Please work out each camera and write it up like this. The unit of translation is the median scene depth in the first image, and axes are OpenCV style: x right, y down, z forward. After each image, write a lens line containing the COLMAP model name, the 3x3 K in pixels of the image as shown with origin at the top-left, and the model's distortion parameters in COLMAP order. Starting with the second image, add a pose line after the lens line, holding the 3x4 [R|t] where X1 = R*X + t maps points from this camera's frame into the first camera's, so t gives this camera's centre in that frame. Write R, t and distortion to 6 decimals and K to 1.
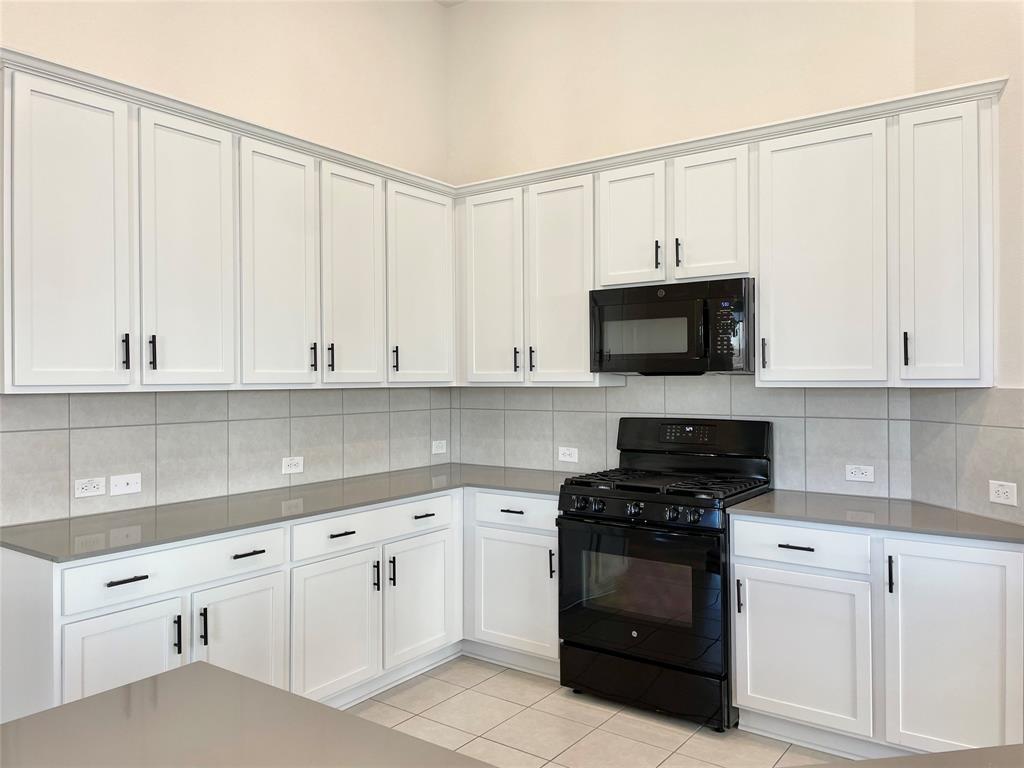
lens RADIAL K [[774.0, 0, 513.2], [0, 774.0, 378.5], [0, 0, 1]] dist [0.053264, -0.064614]
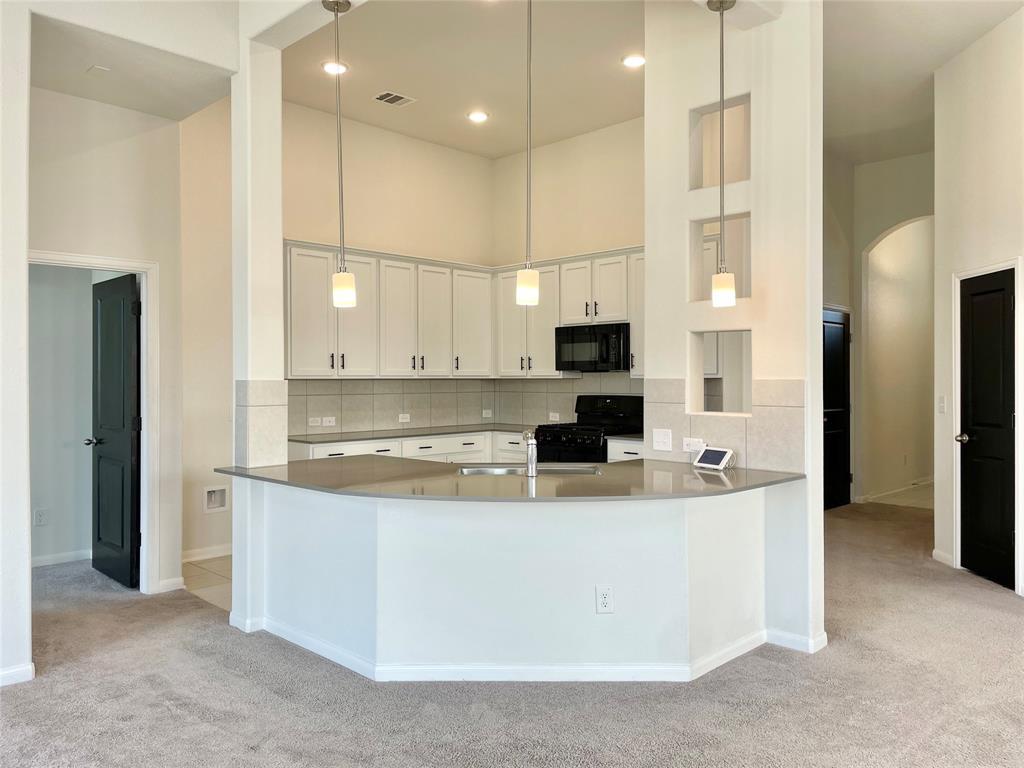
lens RADIAL K [[774.0, 0, 513.7], [0, 774.0, 383.5], [0, 0, 1]] dist [0.053264, -0.064614]
pose [[0.987717, 0.004524, -0.156187, 0.306894], [-0.003278, 0.999961, 0.008233, 0.008508], [0.156218, -0.007620, 0.987693, -0.925608]]
